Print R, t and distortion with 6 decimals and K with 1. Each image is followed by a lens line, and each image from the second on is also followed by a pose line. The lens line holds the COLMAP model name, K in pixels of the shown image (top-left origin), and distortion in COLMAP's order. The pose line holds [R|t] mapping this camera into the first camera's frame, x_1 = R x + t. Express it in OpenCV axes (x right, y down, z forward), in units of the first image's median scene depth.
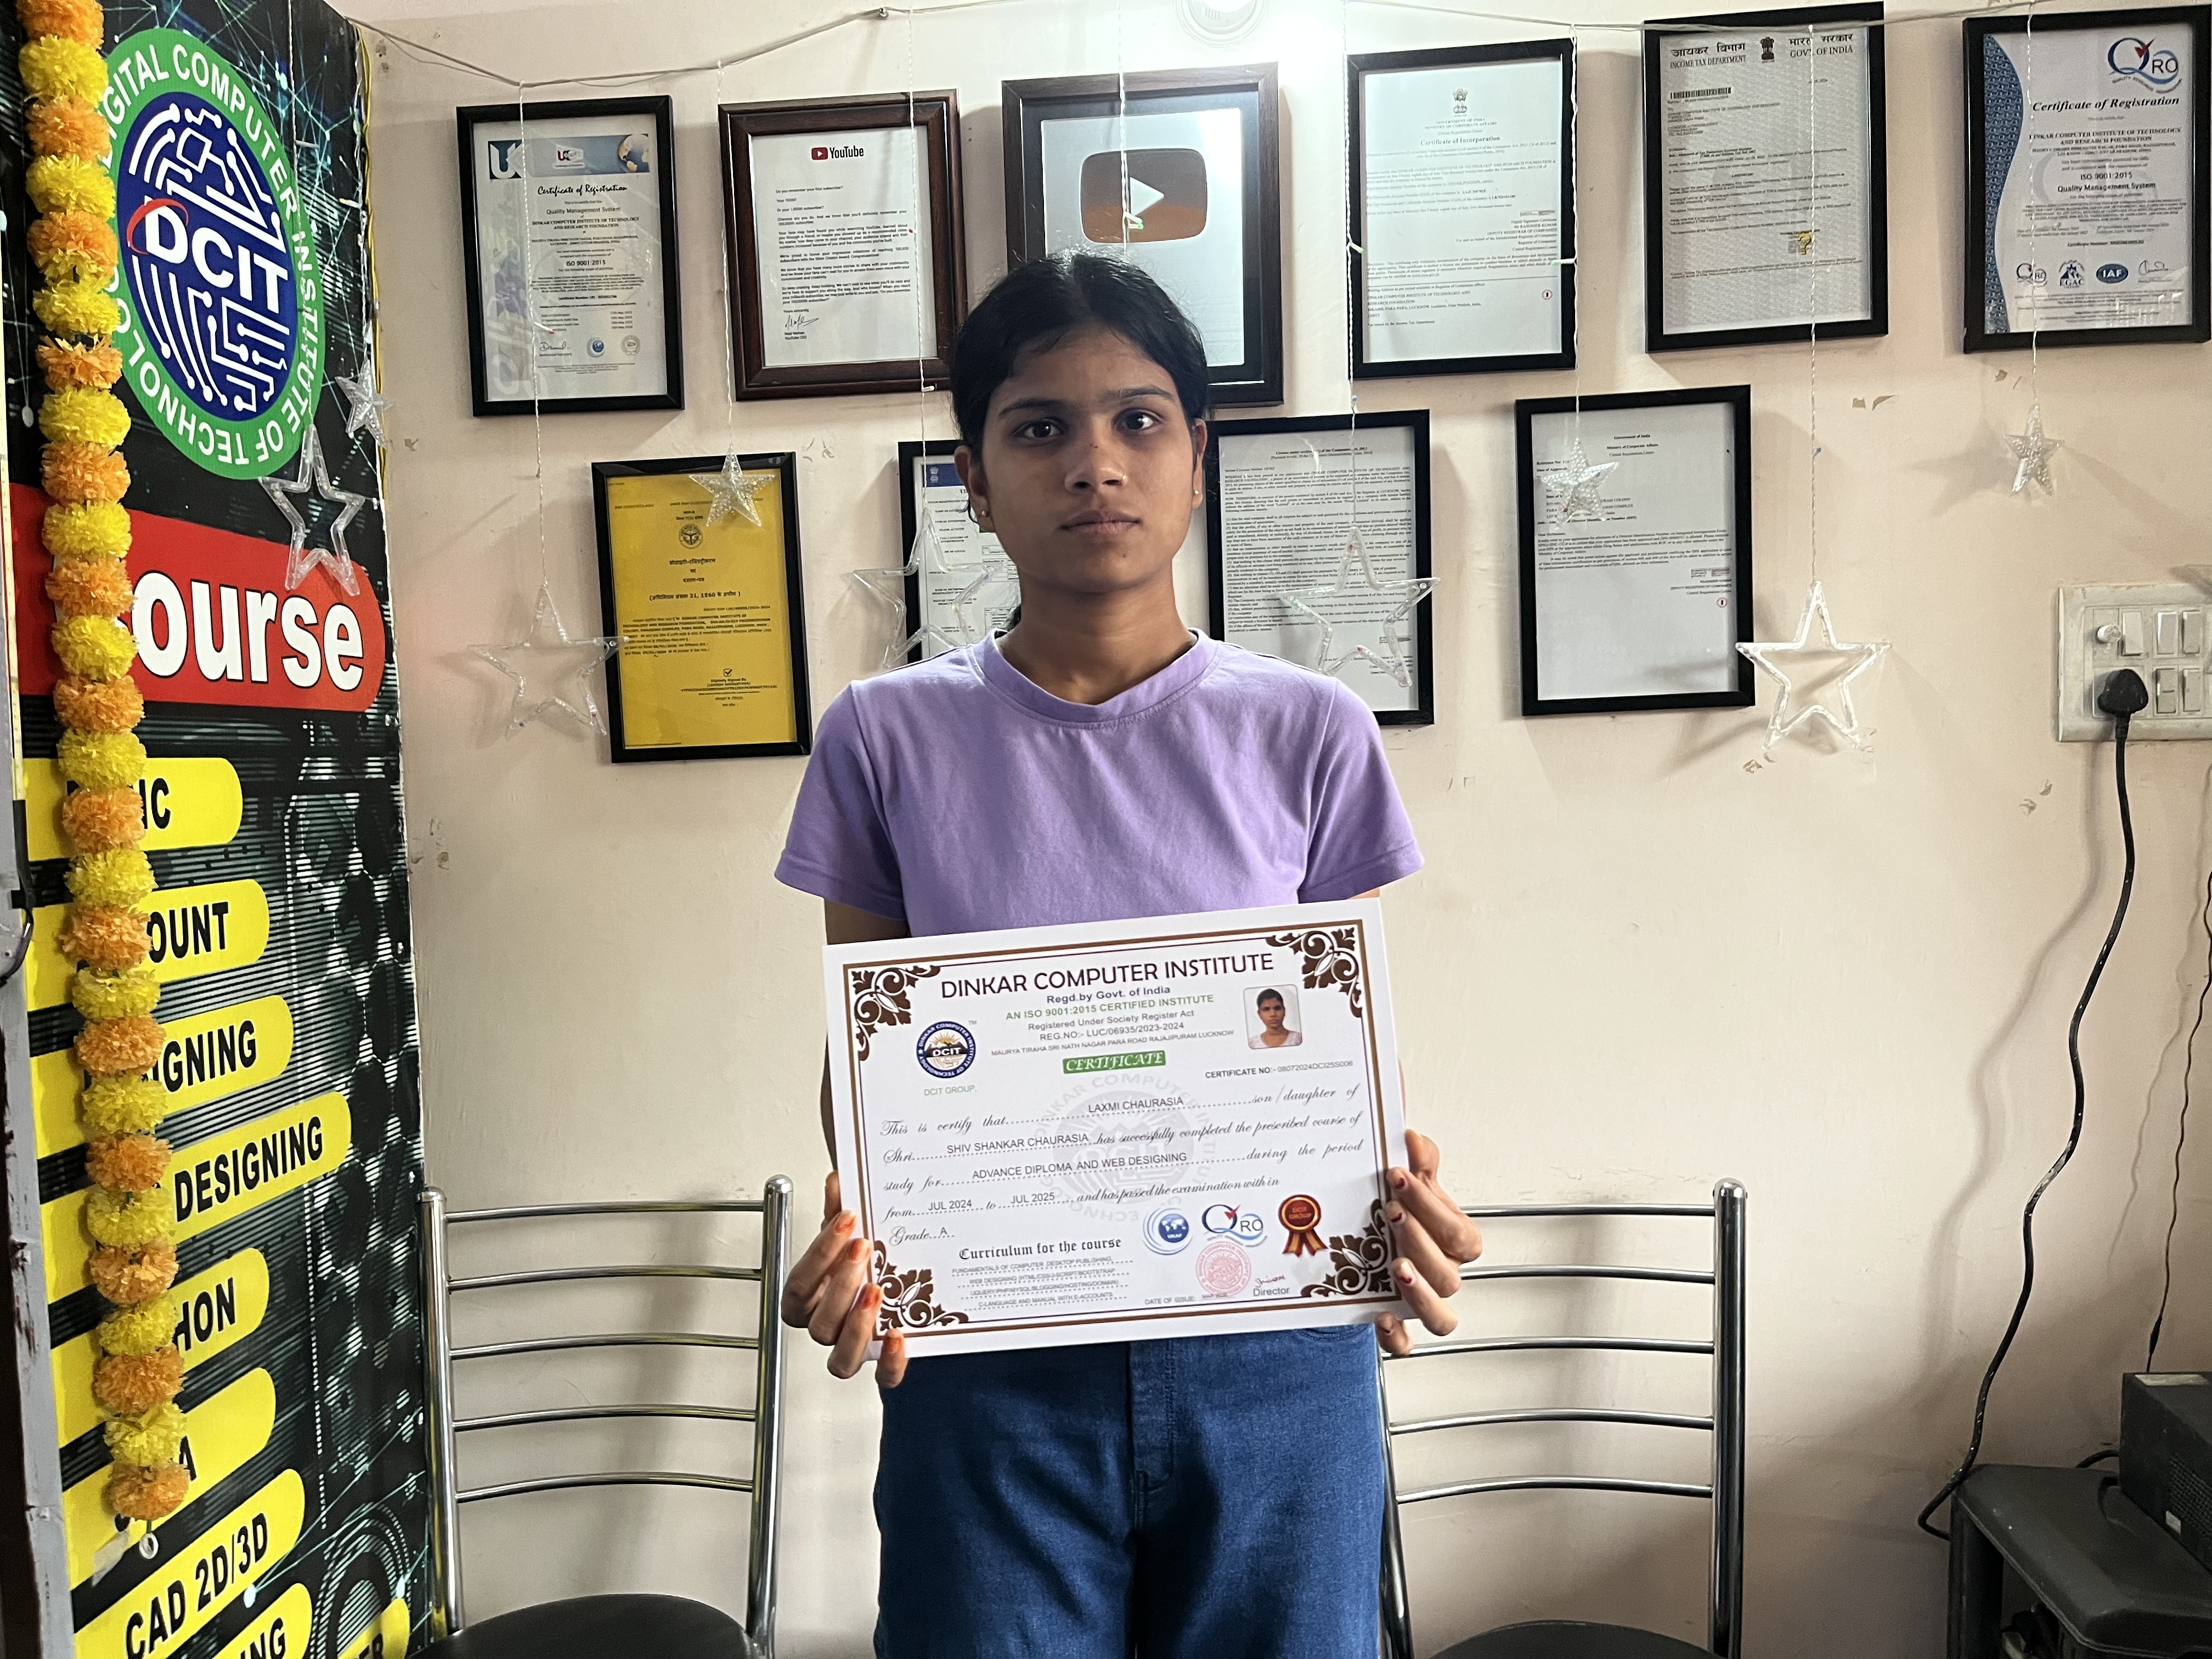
lens RADIAL K [[1683.1, 0, 1110.3], [0, 1683.1, 841.6], [0, 0, 1]] dist [0.064618, -0.094443]
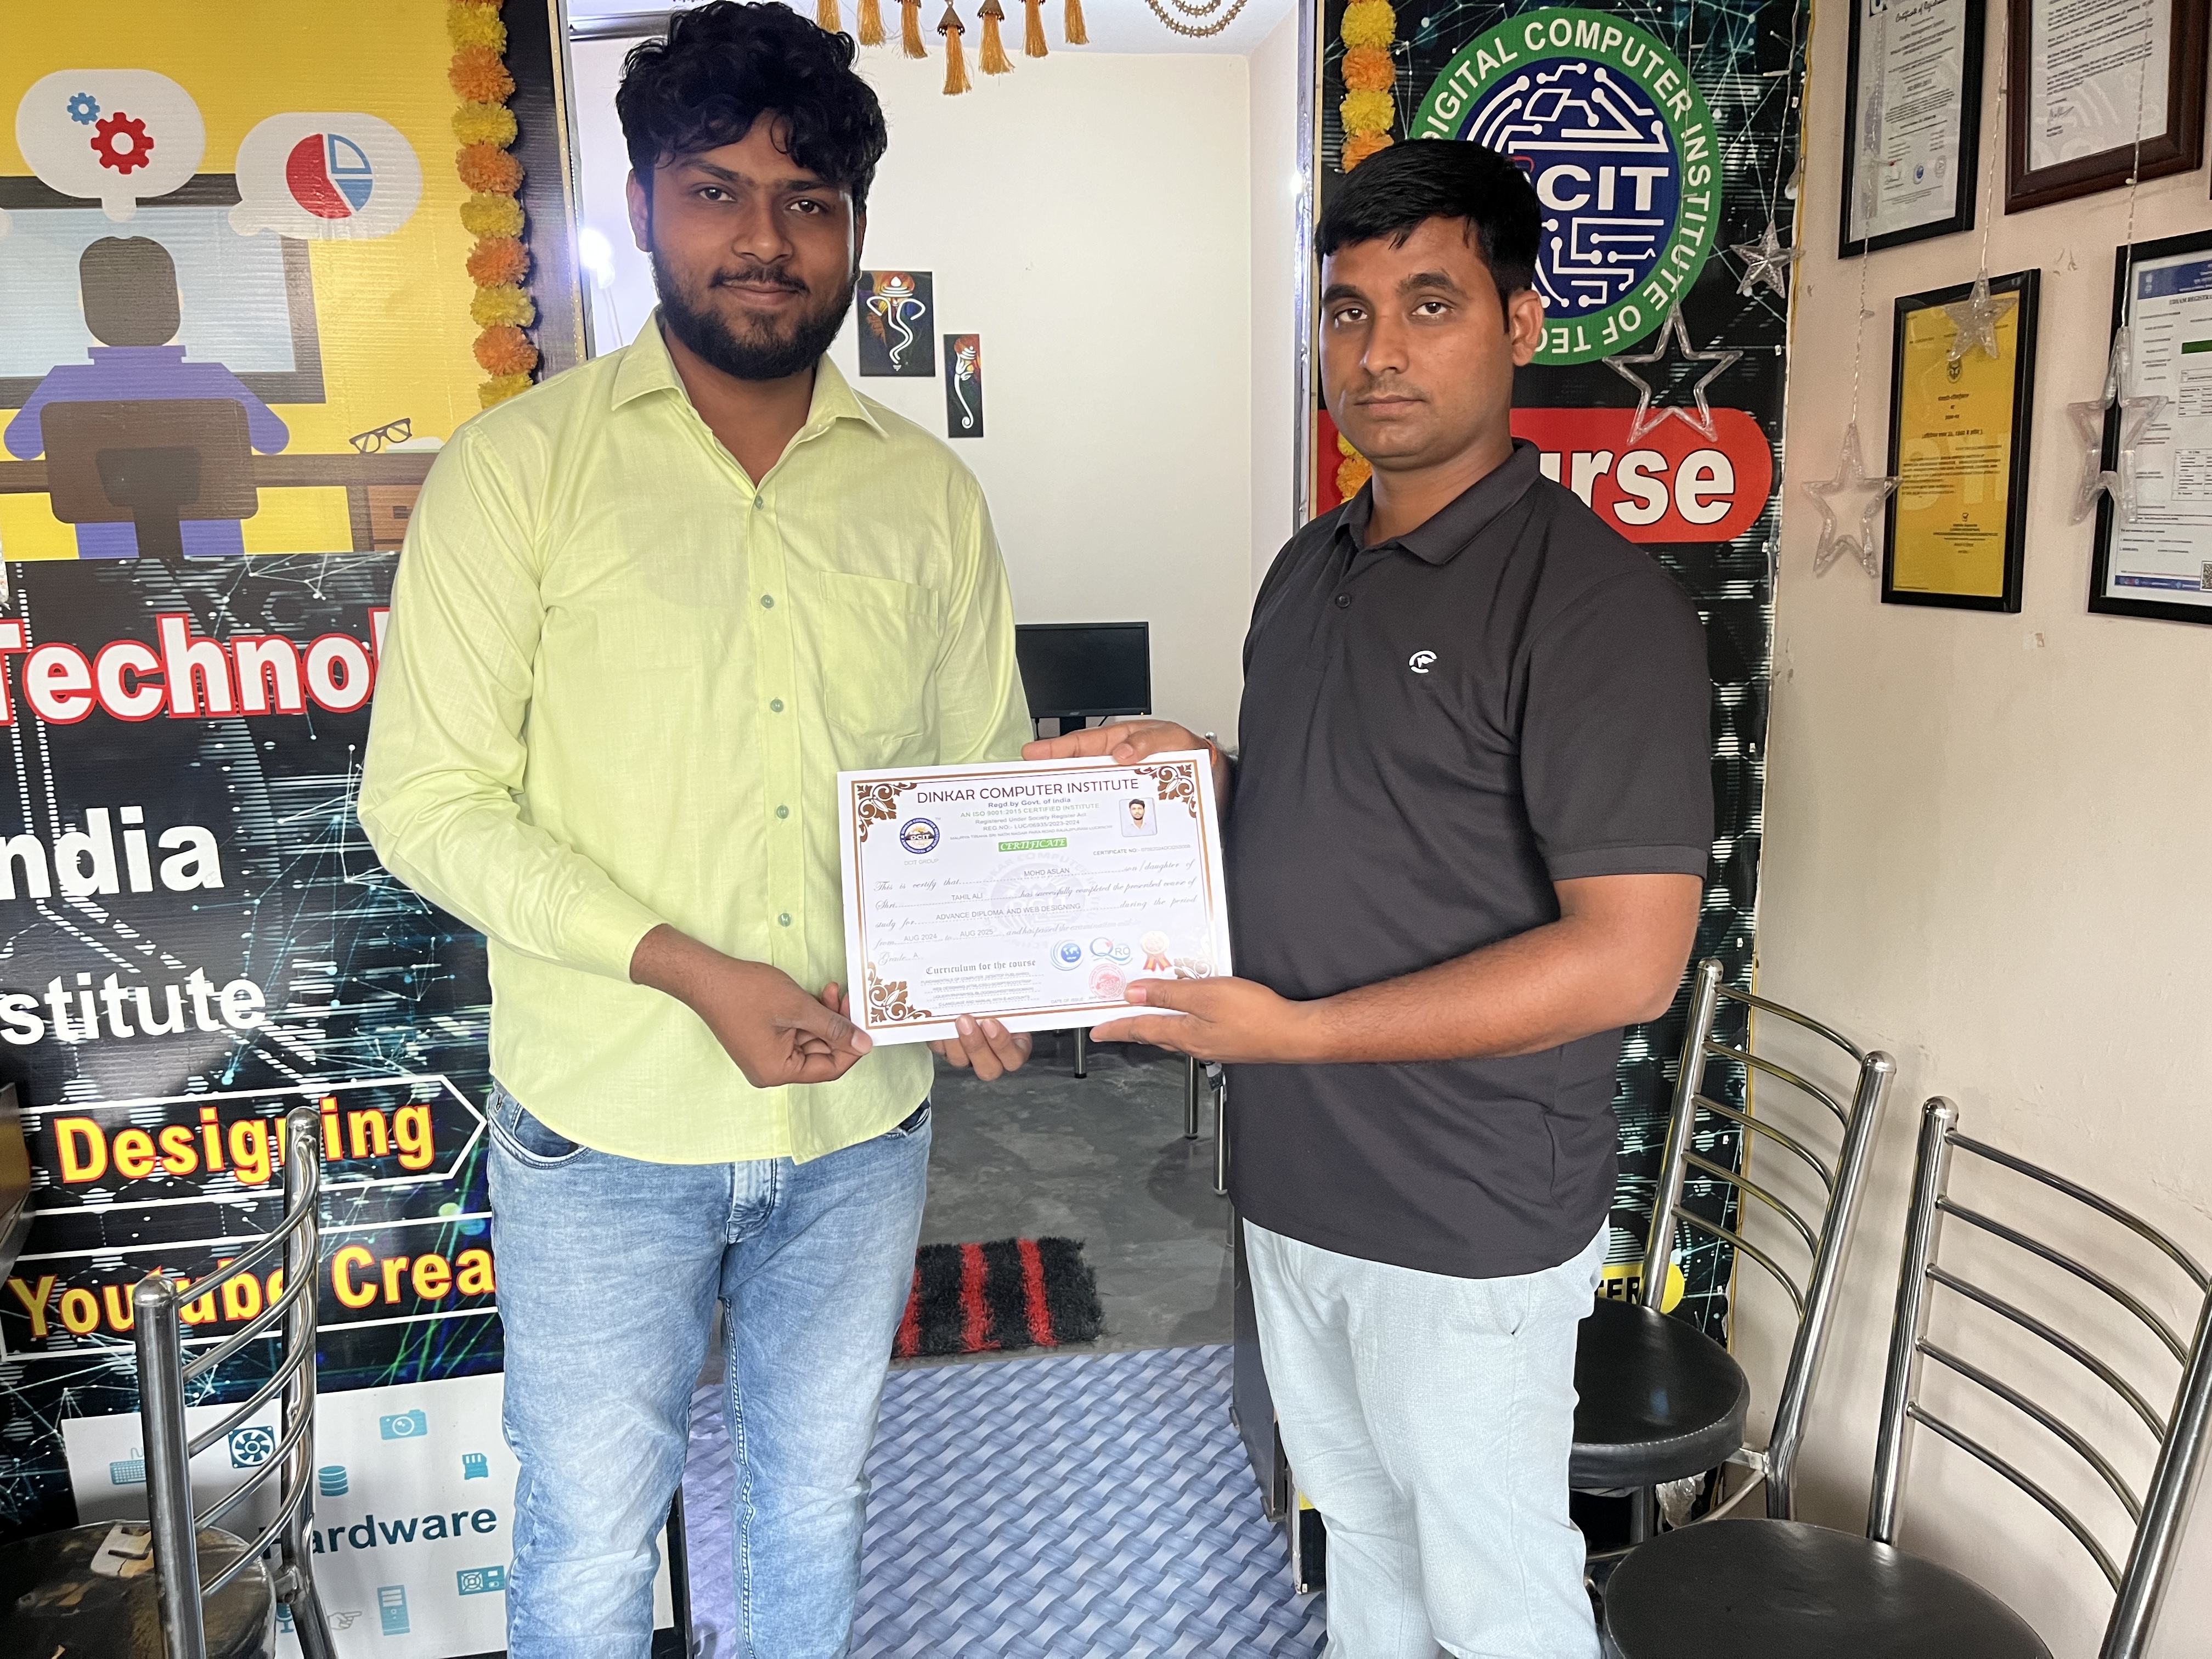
lens RADIAL K [[1683.1, 0, 1129.2], [0, 1683.1, 835.9], [0, 0, 1]] dist [0.064618, -0.094443]
pose [[0.239233, 0.217504, -0.946287, 0.646175], [-0.046820, 0.976038, 0.212505, -0.115188], [0.969833, -0.006533, 0.243684, 0.343202]]
